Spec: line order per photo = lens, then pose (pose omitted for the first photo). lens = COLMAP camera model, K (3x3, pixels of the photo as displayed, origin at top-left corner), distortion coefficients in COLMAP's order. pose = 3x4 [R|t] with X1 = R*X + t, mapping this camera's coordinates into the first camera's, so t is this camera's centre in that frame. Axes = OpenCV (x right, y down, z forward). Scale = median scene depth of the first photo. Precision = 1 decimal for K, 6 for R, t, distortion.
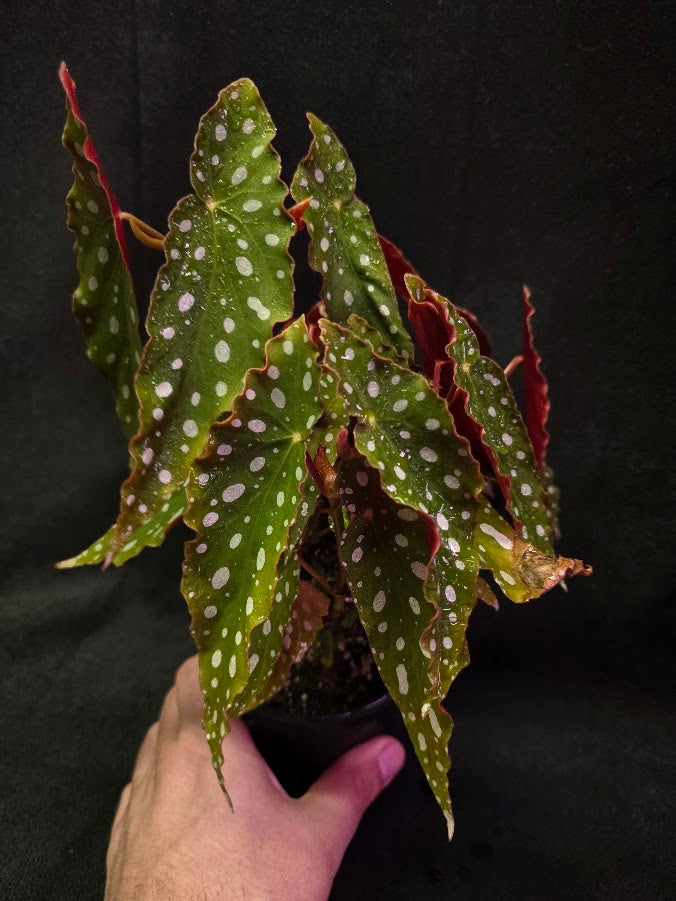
lens RADIAL K [[657.3, 0, 338.0], [0, 657.3, 450.5], [0, 0, 1]] dist [0.001985, -0.047239]
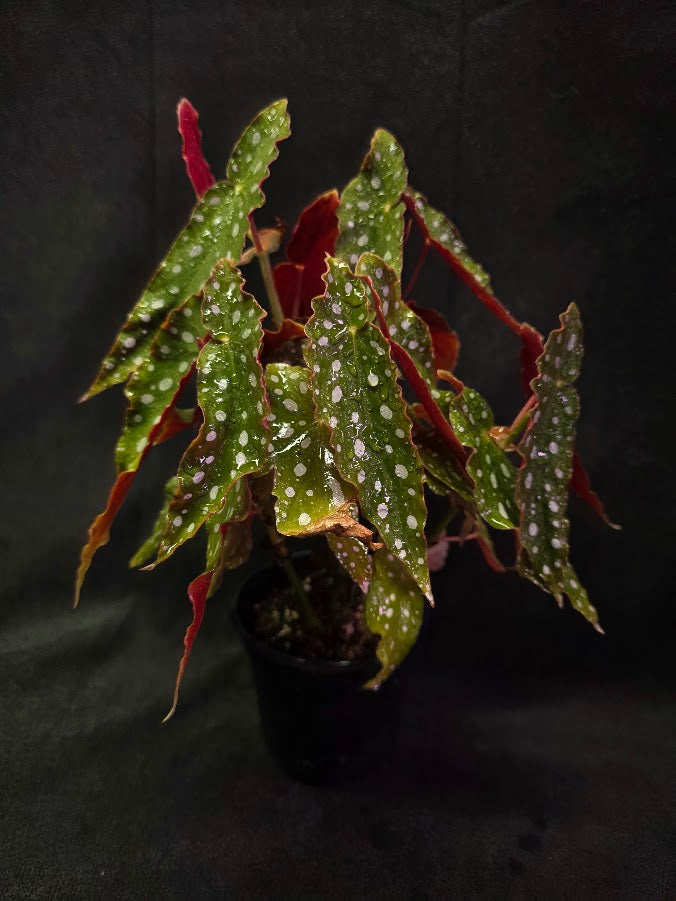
lens RADIAL K [[657.3, 0, 338.0], [0, 657.3, 450.5], [0, 0, 1]] dist [0.001985, -0.047239]
pose [[0.685878, 0.243874, -0.685636, 1.037102], [-0.351983, 0.935809, -0.019249, 0.093980], [0.636930, 0.254534, 0.727690, 0.273087]]
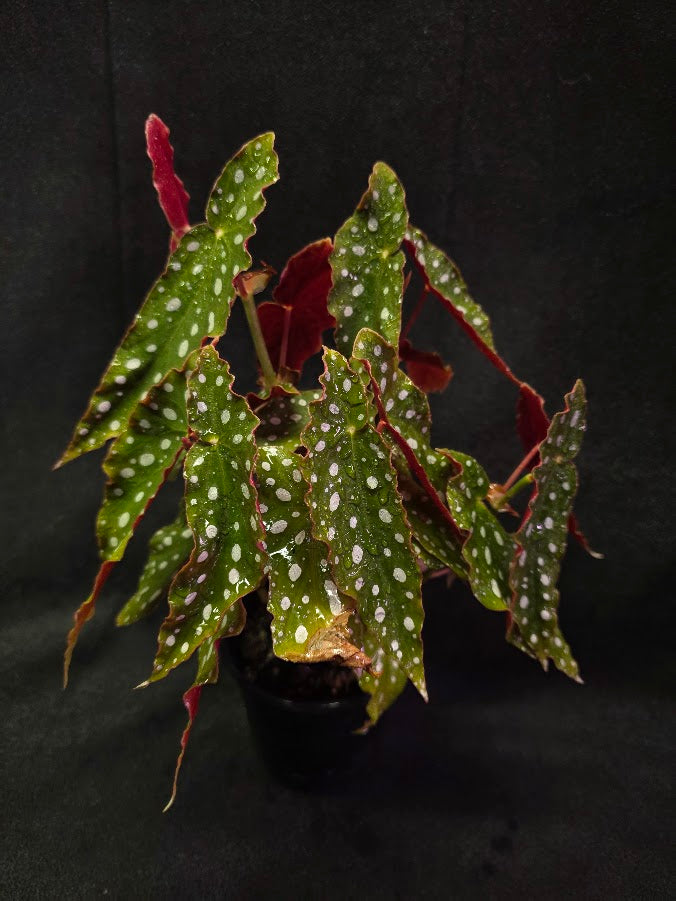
lens RADIAL K [[650.5, 0, 353.1], [0, 650.5, 467.6], [0, 0, 1]] dist [0.001453, -0.041827]
pose [[0.726907, 0.361035, -0.584174, 0.859921], [-0.360606, 0.924610, 0.122719, -0.210567], [0.584439, 0.121451, 0.802297, 0.228367]]
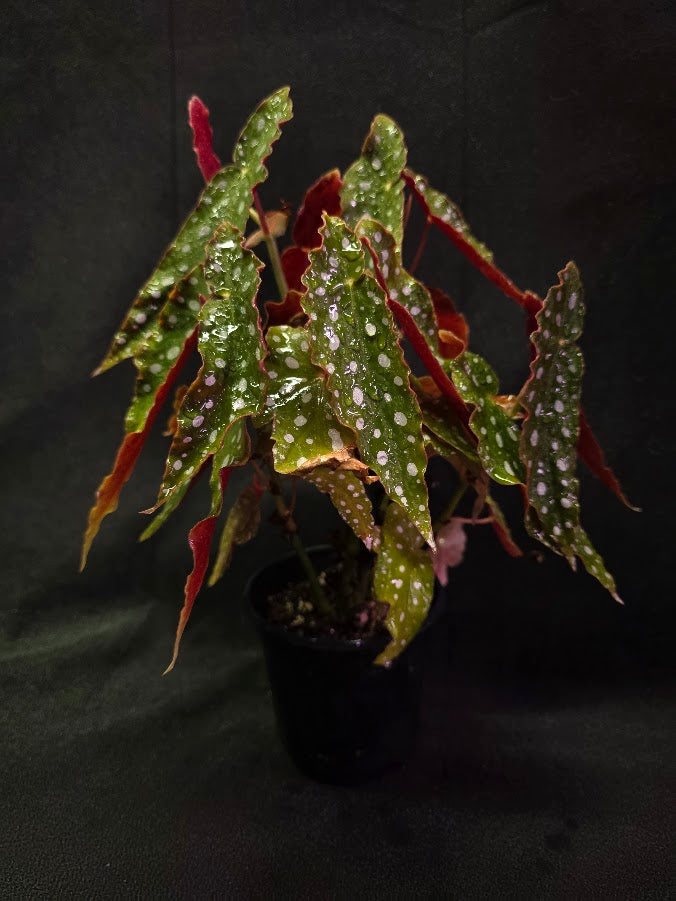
lens RADIAL K [[657.3, 0, 338.0], [0, 657.3, 450.5], [0, 0, 1]] dist [0.001985, -0.047239]
pose [[0.652171, 0.172329, -0.738225, 1.120800], [-0.340077, 0.936838, -0.081743, 0.250488], [0.677511, 0.304364, 0.669583, 0.362576]]
